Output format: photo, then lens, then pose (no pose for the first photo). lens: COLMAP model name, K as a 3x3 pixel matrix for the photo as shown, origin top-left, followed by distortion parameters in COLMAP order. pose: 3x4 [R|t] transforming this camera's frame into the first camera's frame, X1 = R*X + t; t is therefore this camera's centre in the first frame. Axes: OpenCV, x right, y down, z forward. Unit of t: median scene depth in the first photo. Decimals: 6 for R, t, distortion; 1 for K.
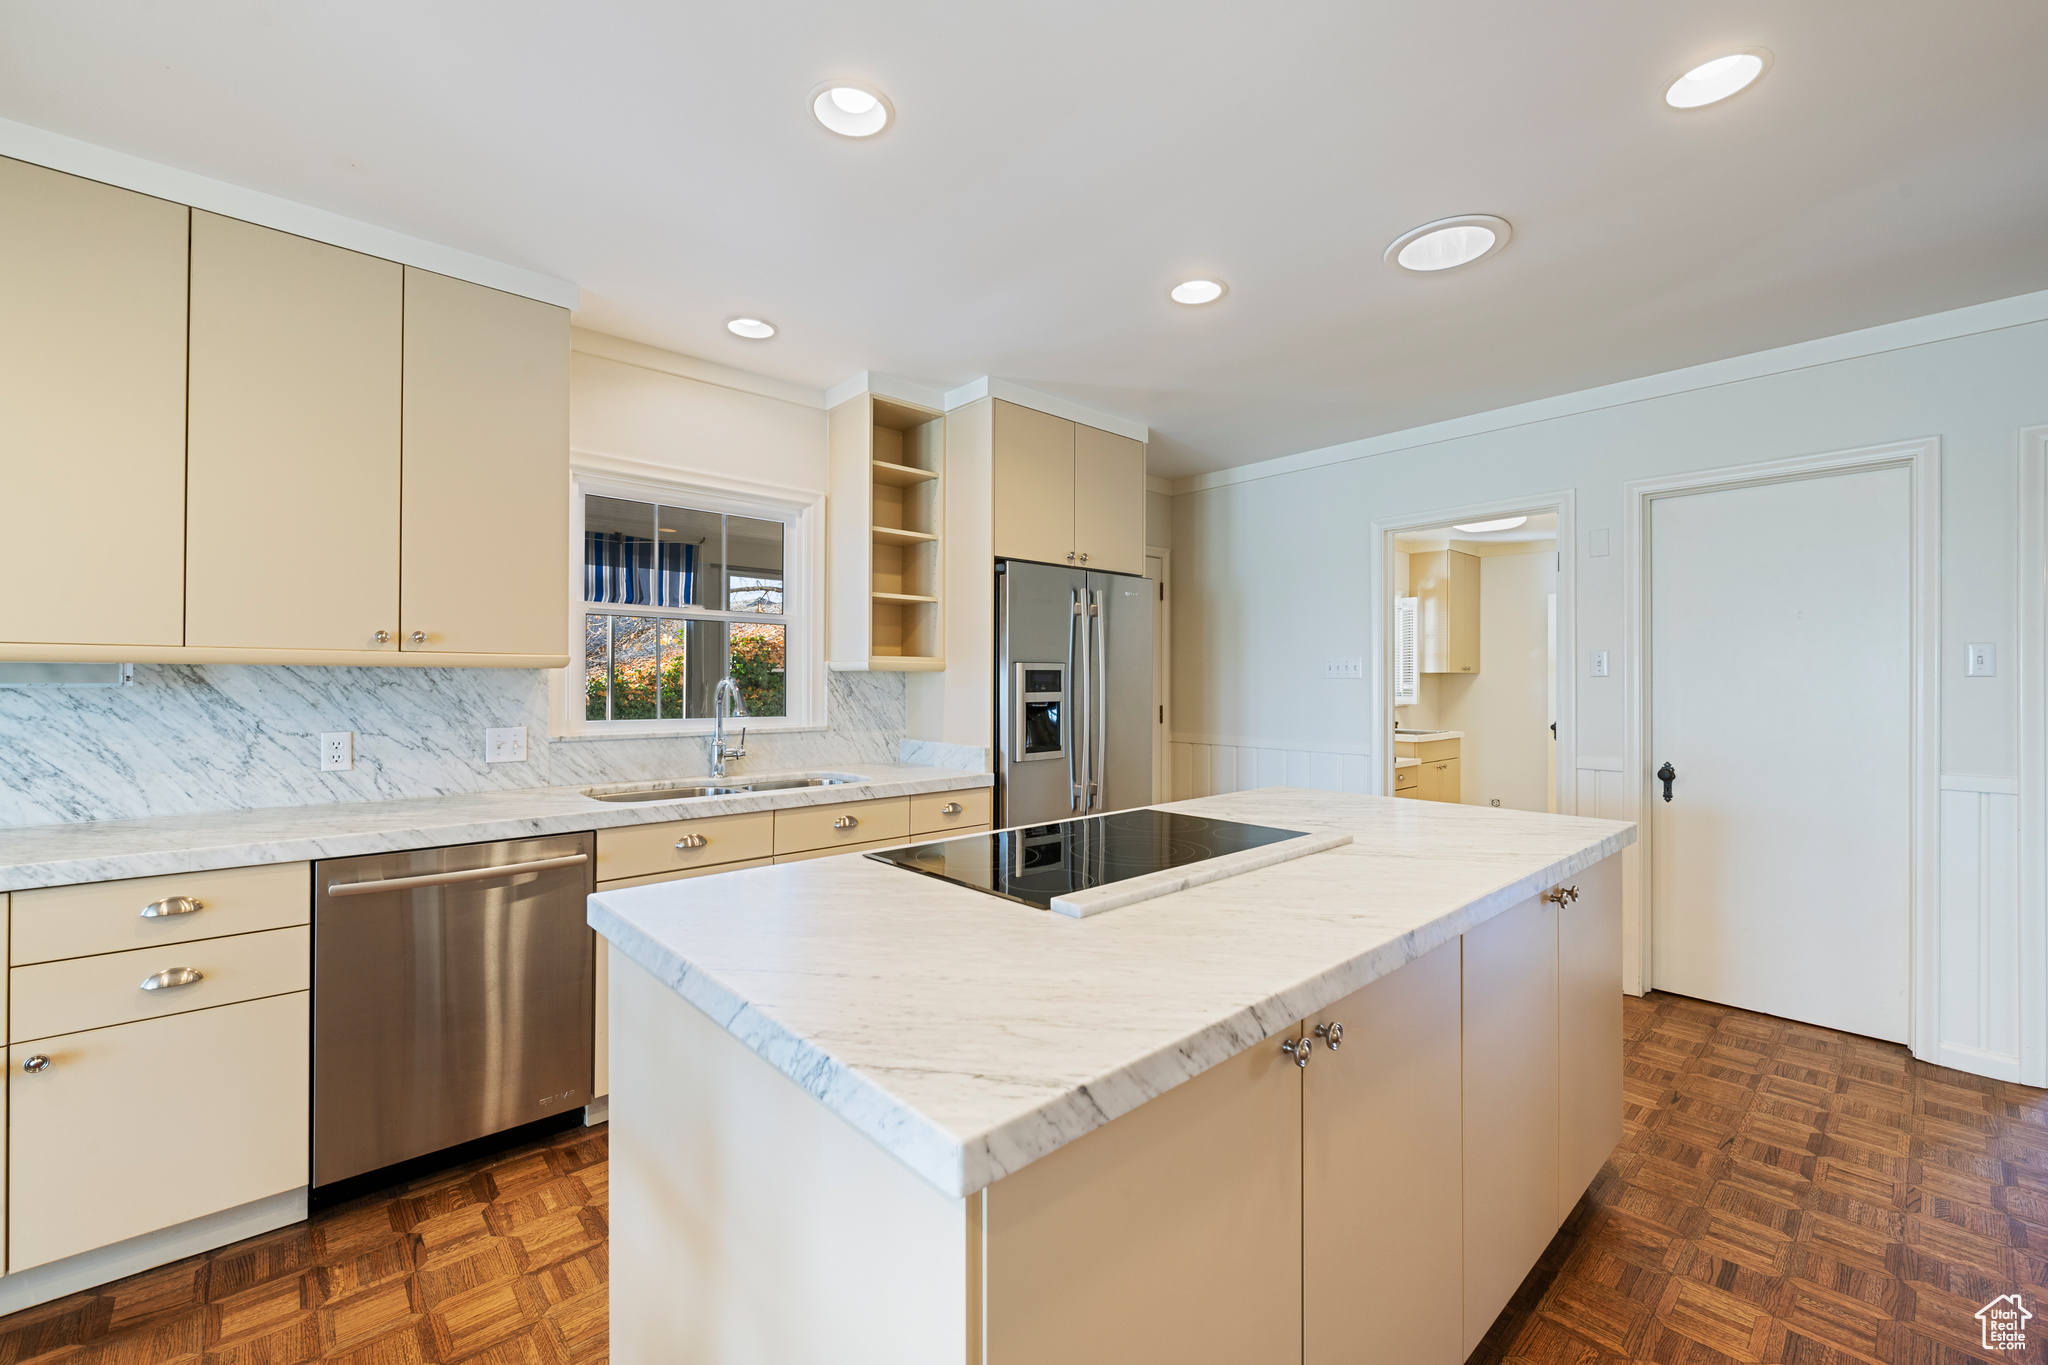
lens RADIAL K [[834.9, 0, 1028.8], [0, 834.9, 679.9], [0, 0, 1]] dist [-0.009655, -0.000202]
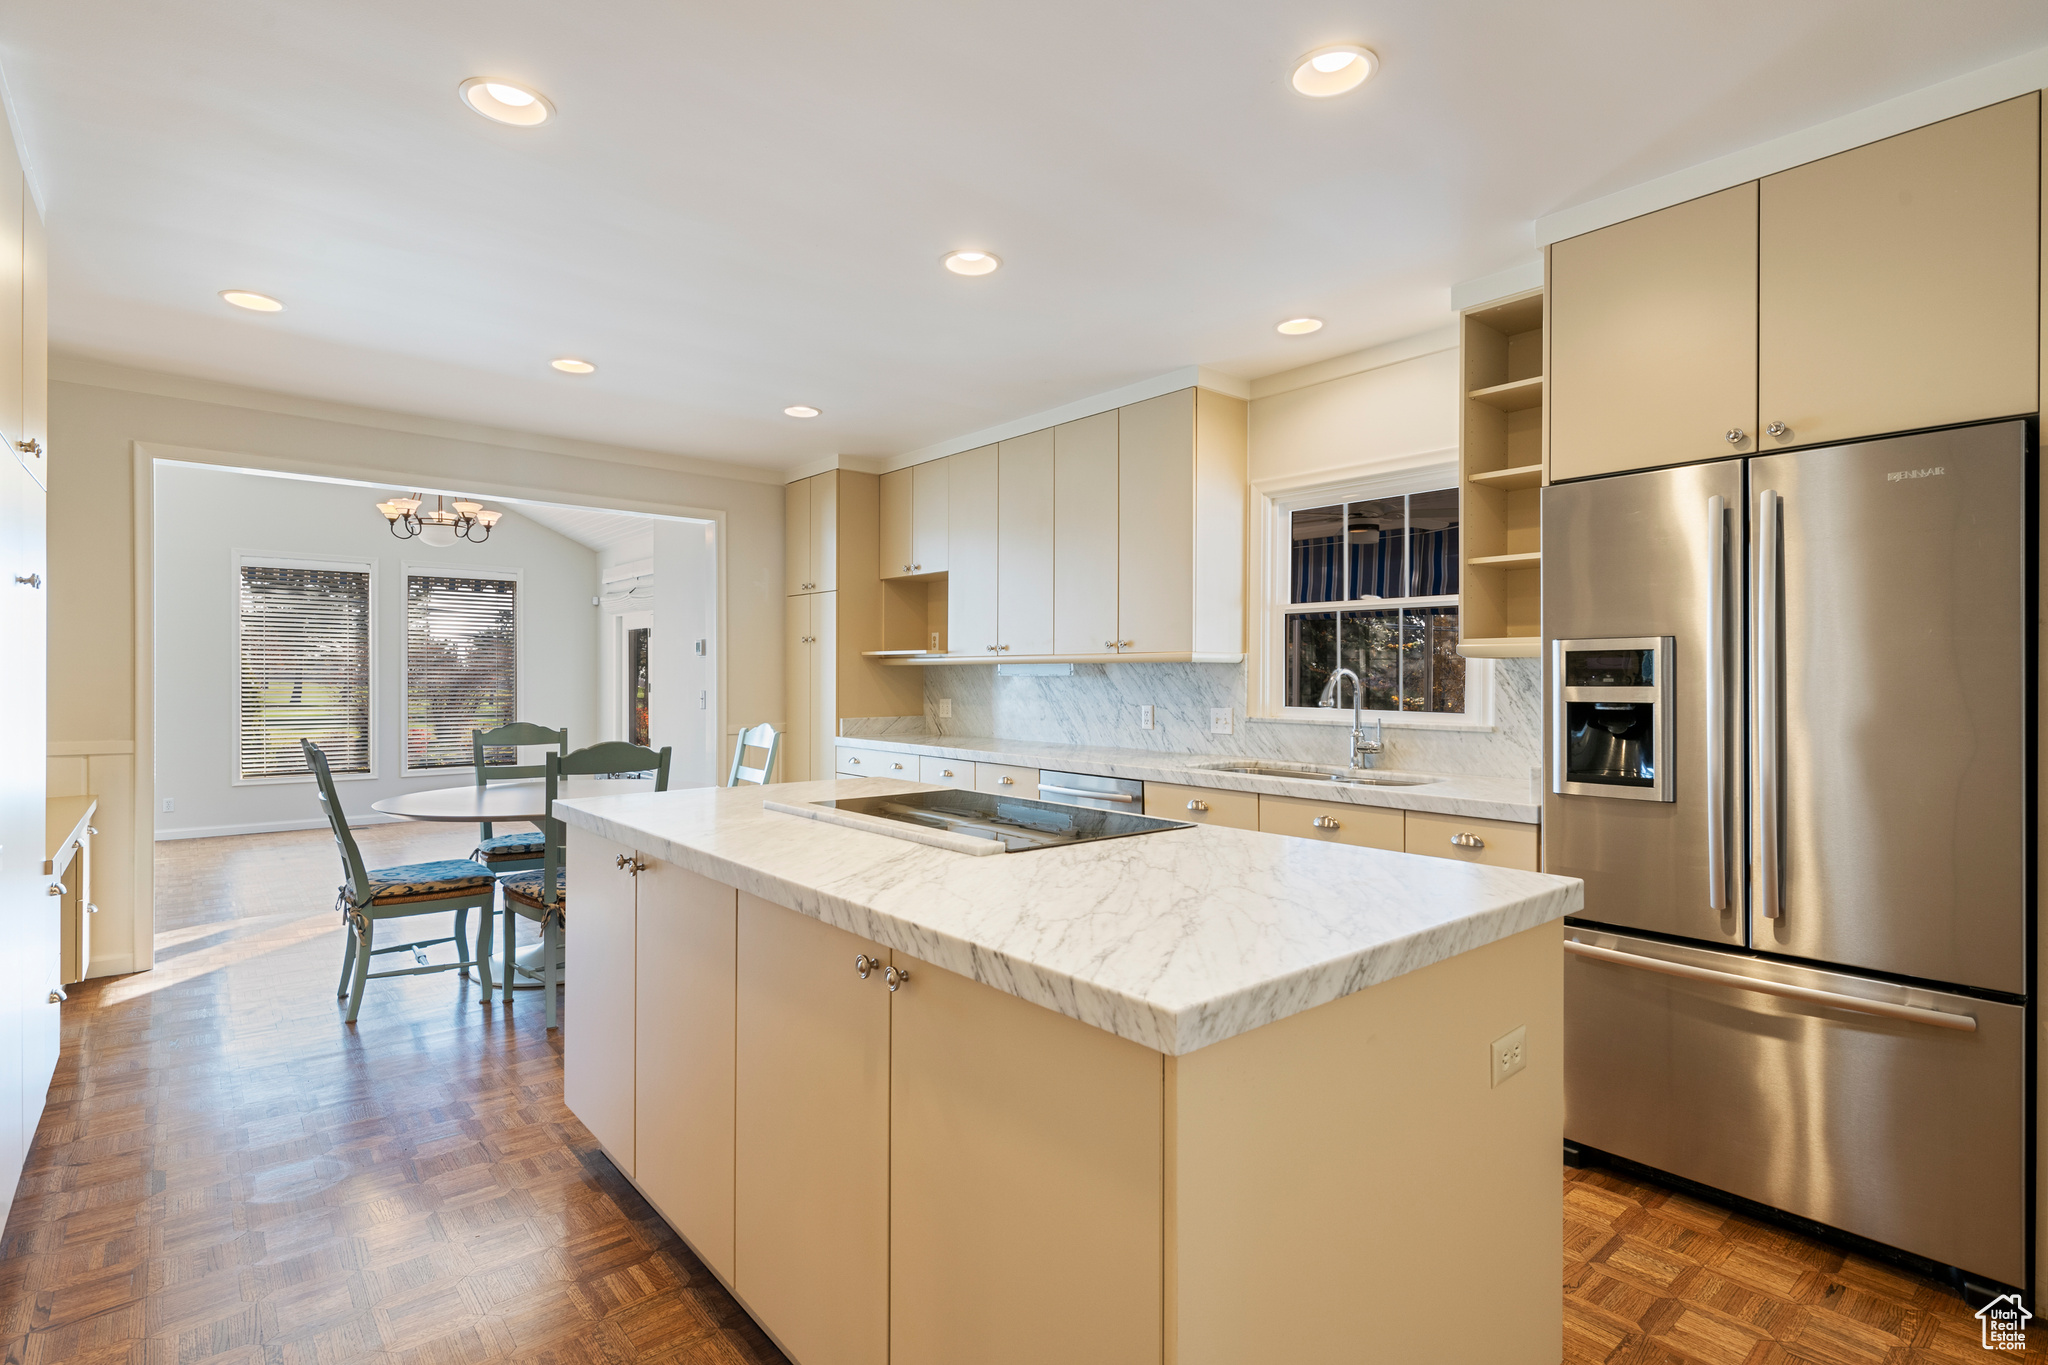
lens RADIAL K [[976.5, 0, 1029.4], [0, 976.5, 676.8], [0, 0, 1]] dist [-0.000100, 0.000015]
pose [[-0.031292, -0.003467, -0.999504, 0.853955], [-0.003526, 0.999988, -0.003358, 0.013517], [0.999504, 0.003420, -0.031304, 0.689267]]
